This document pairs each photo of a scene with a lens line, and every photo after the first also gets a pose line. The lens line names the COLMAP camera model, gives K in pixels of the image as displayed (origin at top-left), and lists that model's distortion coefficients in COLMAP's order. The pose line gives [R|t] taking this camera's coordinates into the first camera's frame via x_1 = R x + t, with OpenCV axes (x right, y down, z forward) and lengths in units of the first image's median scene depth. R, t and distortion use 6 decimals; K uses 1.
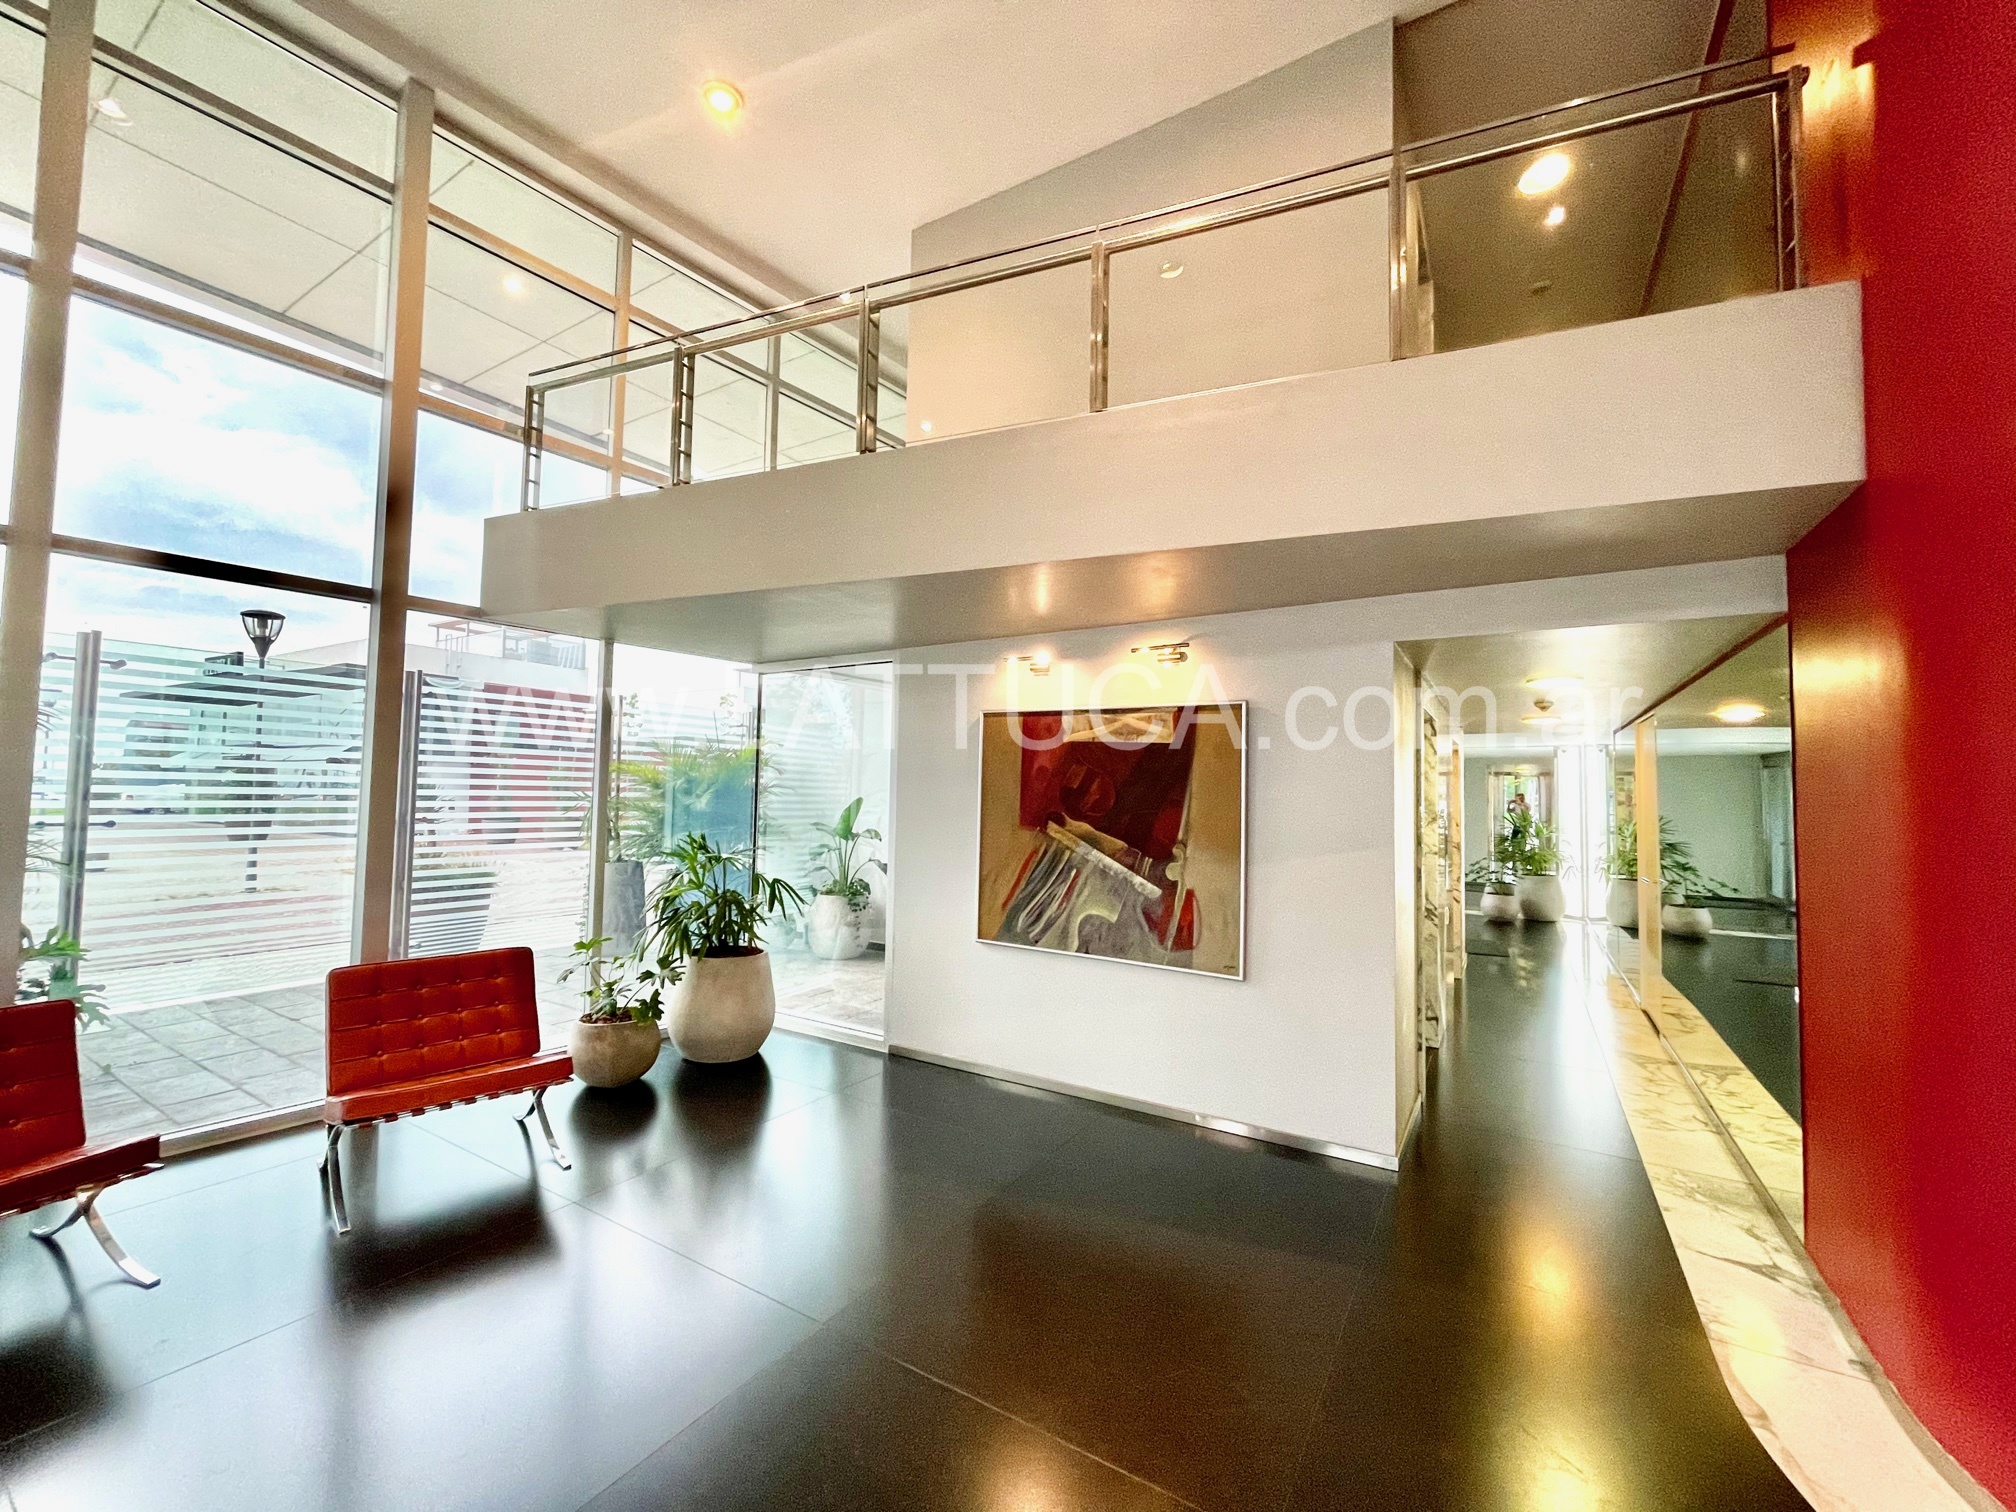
lens RADIAL K [[810.4, 0, 1012.4], [0, 810.4, 755.9], [0, 0, 1]] dist [-0.007039, -0.000005]
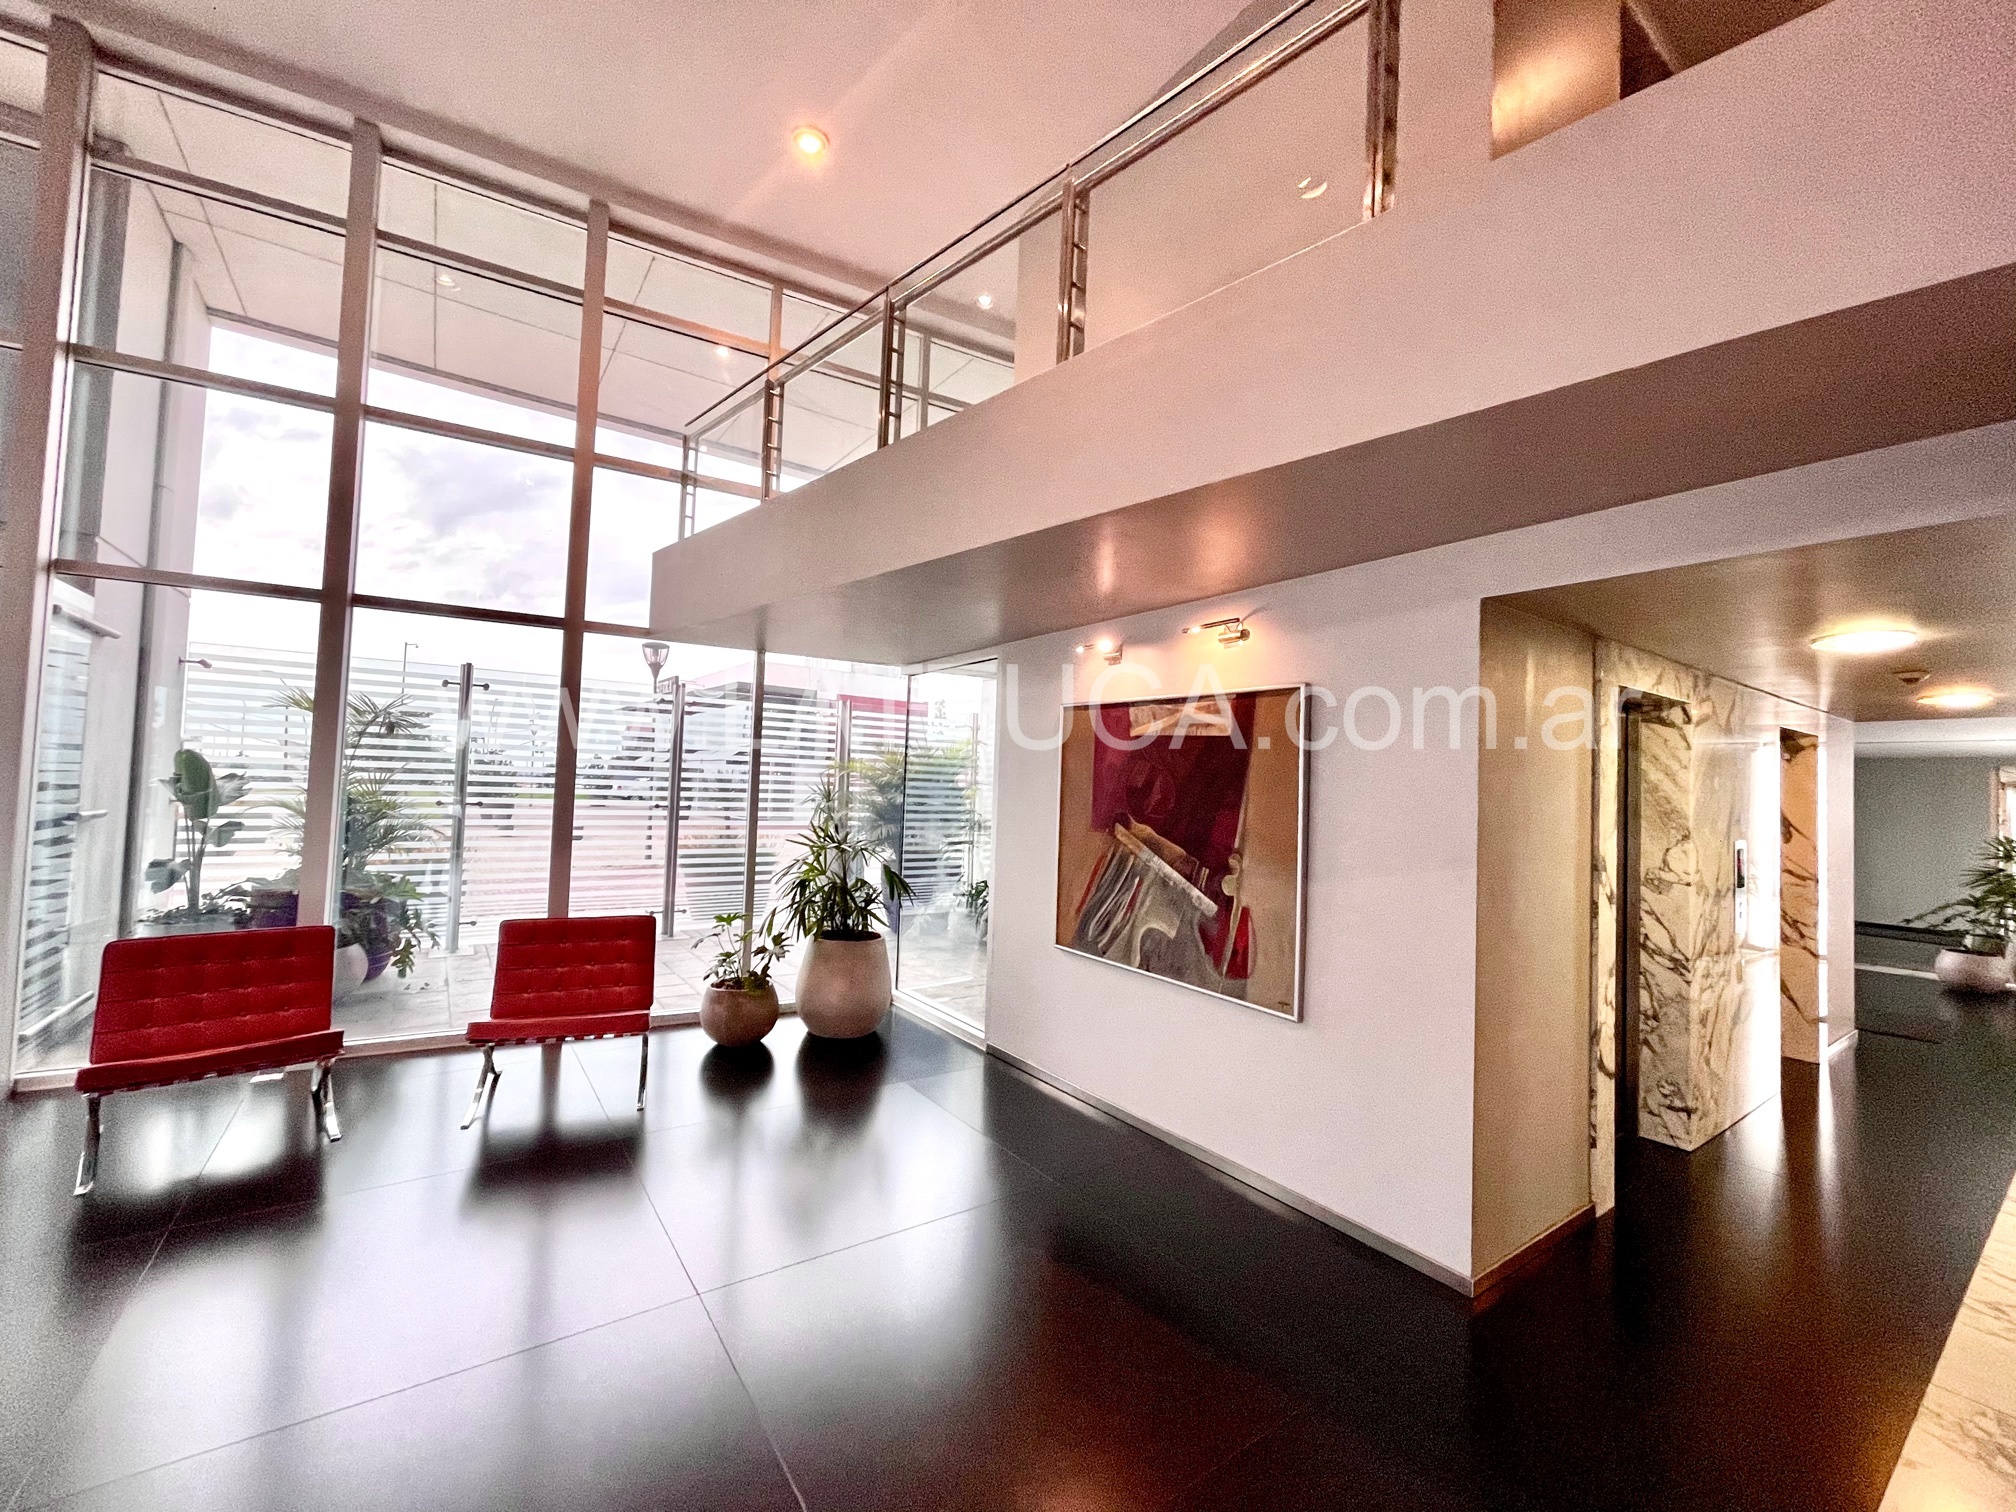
lens RADIAL K [[810.4, 0, 1011.2], [0, 810.4, 754.6], [0, 0, 1]] dist [-0.007039, -0.000005]
pose [[0.921917, -0.001042, -0.387386, 0.303039], [0.000163, 0.999997, -0.002302, 0.005757], [0.387387, 0.002059, 0.921915, 0.112571]]
